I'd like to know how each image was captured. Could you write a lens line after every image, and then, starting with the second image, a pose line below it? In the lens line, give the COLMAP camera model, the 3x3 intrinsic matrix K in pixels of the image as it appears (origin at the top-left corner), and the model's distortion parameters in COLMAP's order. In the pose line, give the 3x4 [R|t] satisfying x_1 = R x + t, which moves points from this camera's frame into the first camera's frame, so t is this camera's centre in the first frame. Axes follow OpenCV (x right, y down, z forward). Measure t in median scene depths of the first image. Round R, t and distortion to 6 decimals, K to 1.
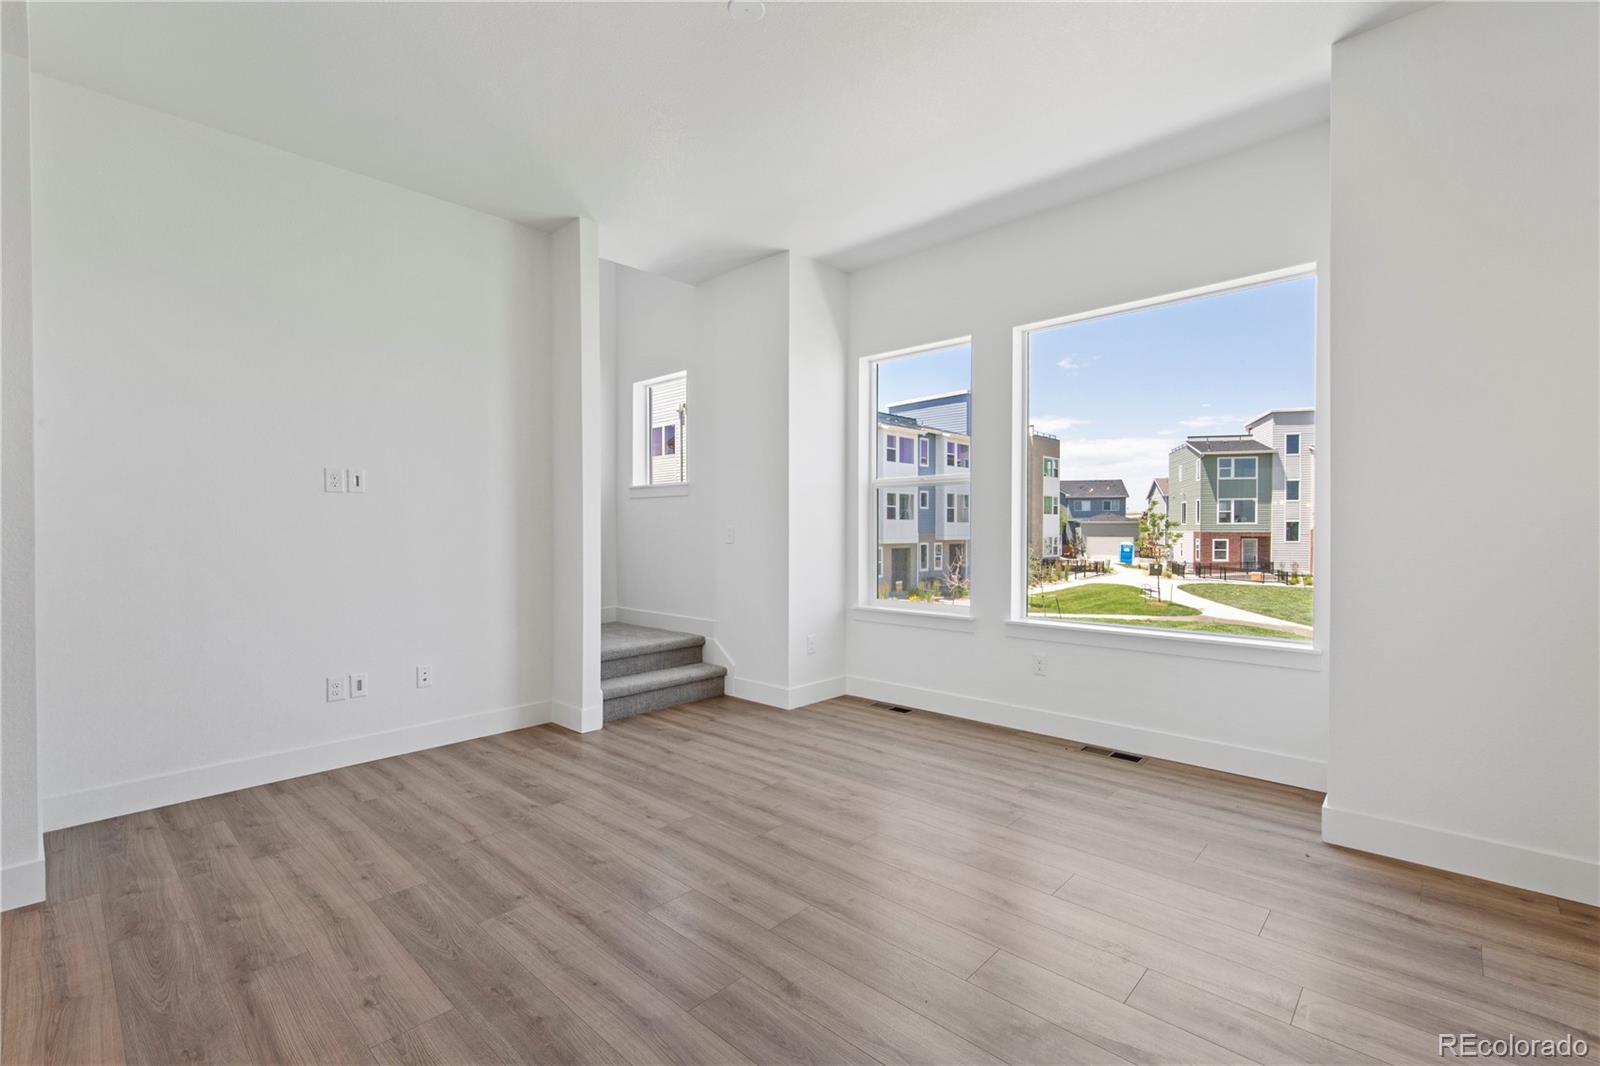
lens RADIAL K [[706.5, 0, 800.0], [0, 706.5, 533.0], [0, 0, 1]] dist [0.003652, 0.000116]
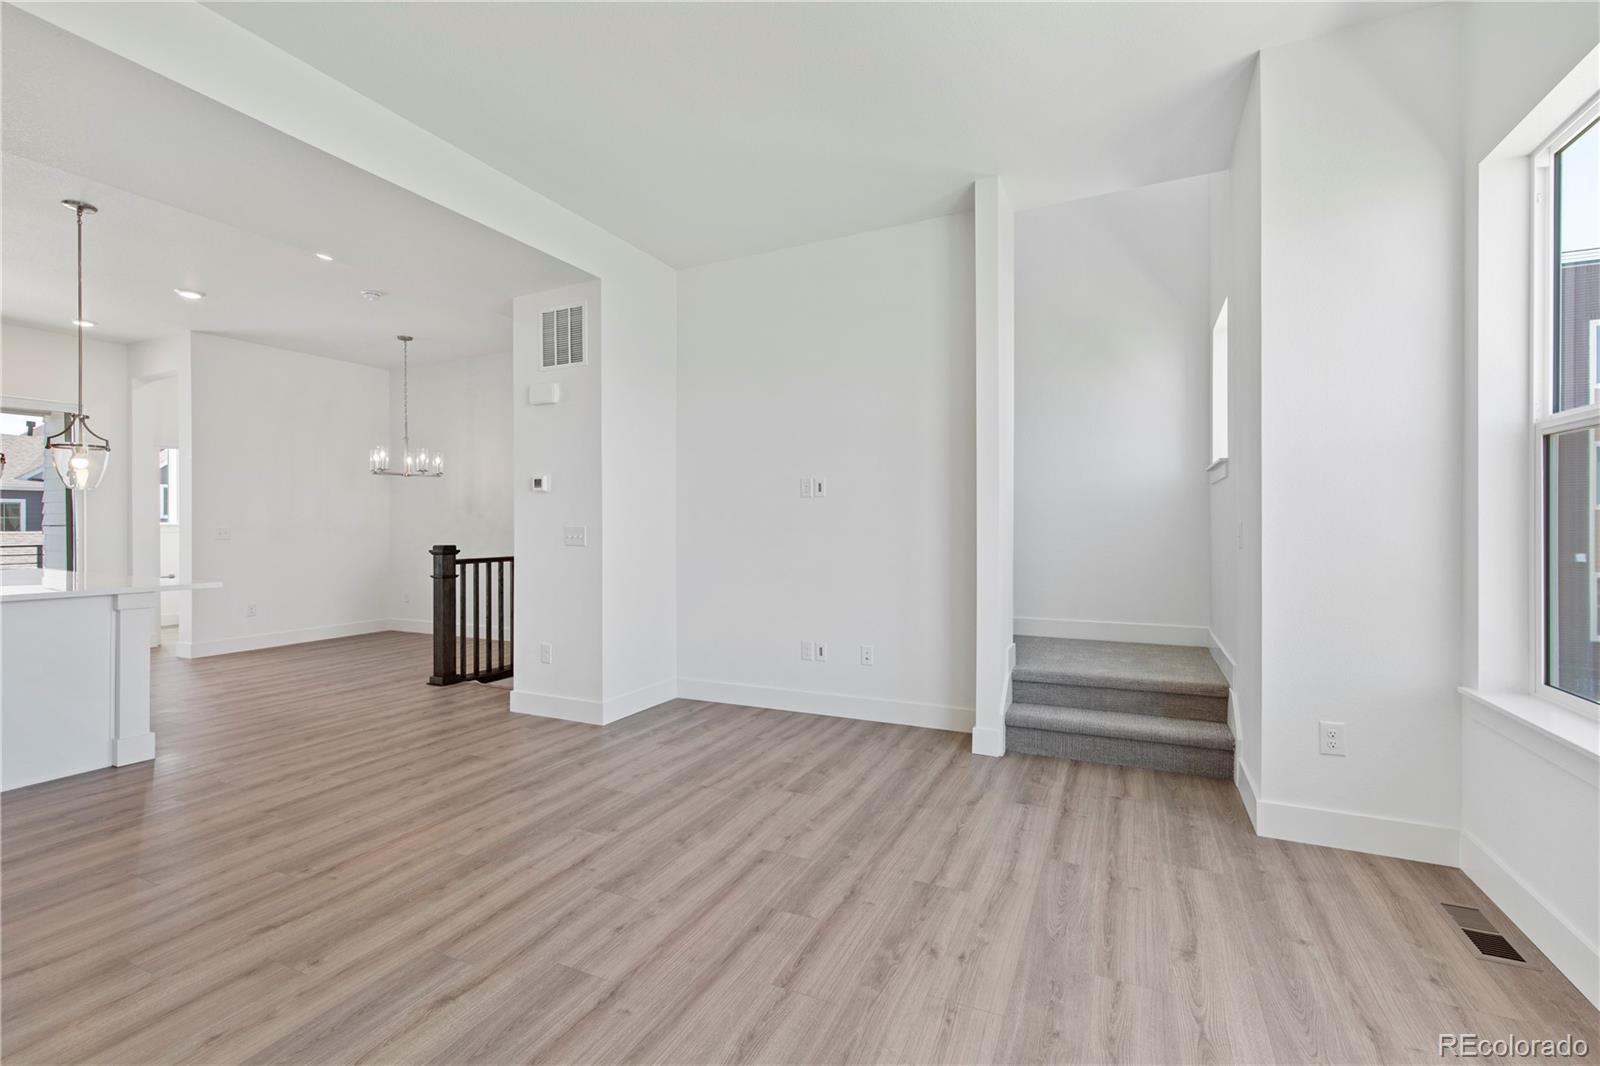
lens RADIAL K [[700.5, 0, 800.9], [0, 700.5, 525.5], [0, 0, 1]] dist [0.002592, -0.000192]
pose [[0.306885, 0.002393, -0.951743, 0.554028], [-0.003235, 0.999994, 0.001471, -0.007226], [0.951741, 0.002628, 0.306891, 0.611985]]
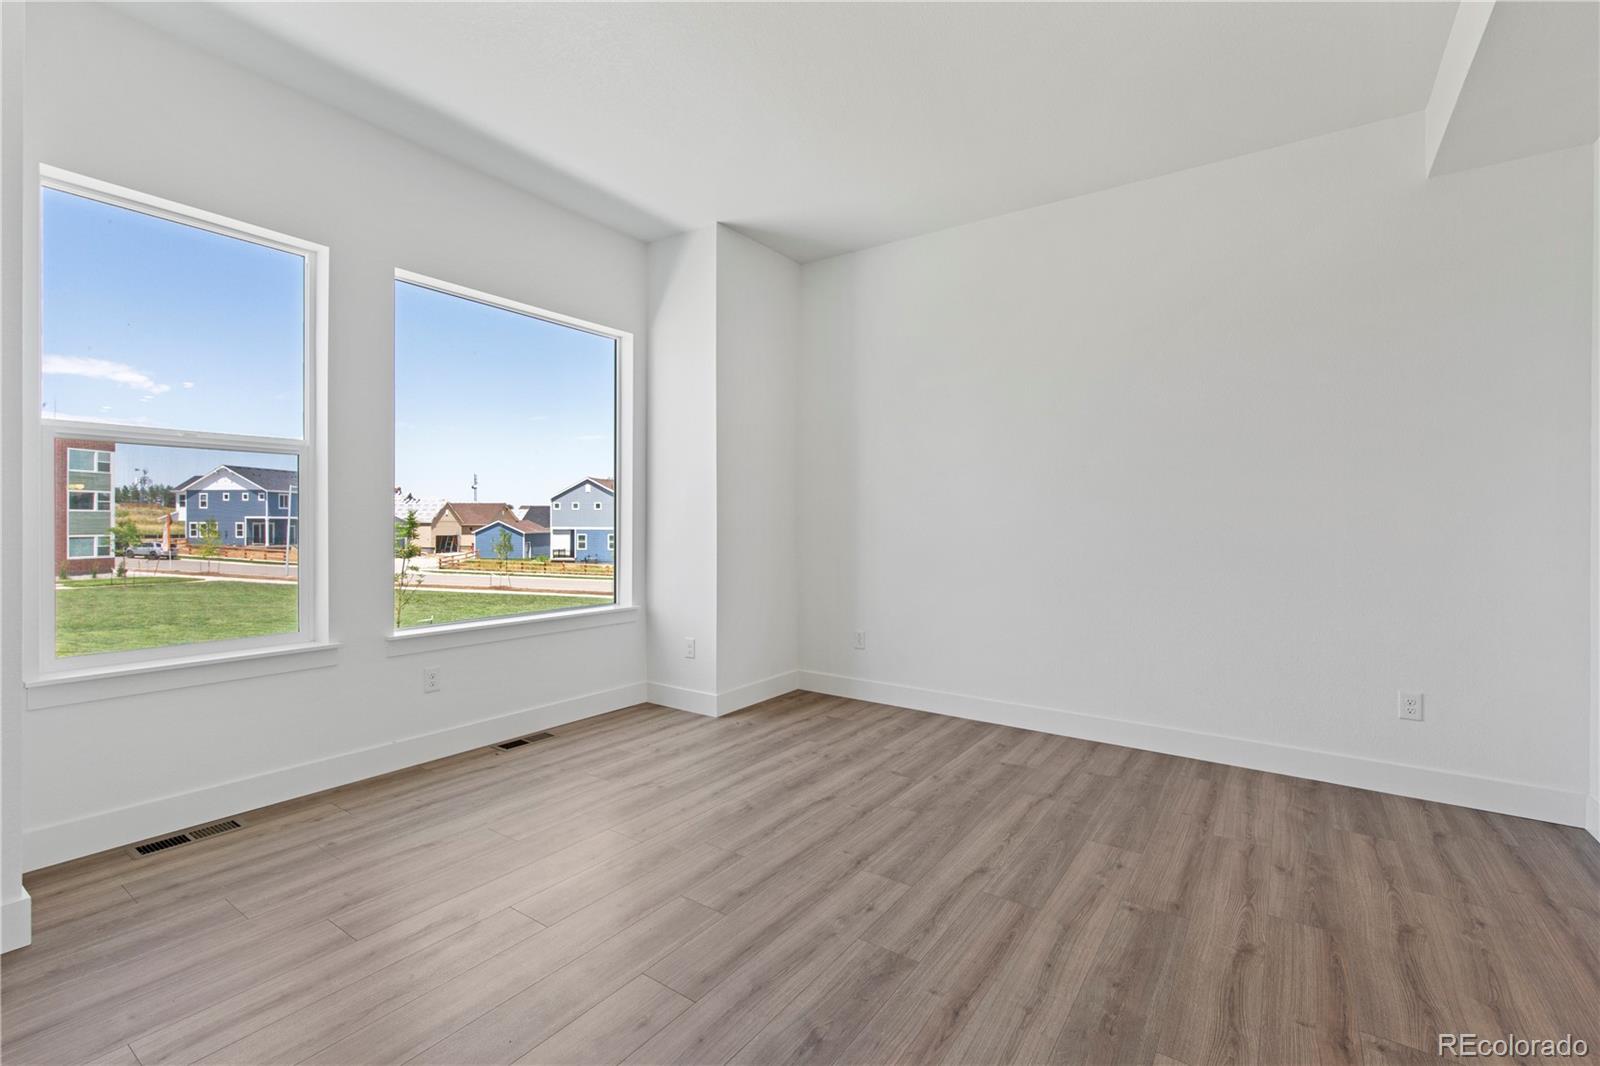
lens RADIAL K [[700.5, 0, 800.9], [0, 700.5, 525.5], [0, 0, 1]] dist [0.002592, -0.000192]
pose [[-0.143132, -0.001871, 0.989702, -0.660889], [0.000178, 0.999998, 0.001916, -0.002214], [-0.989704, 0.000451, -0.143132, 0.796915]]
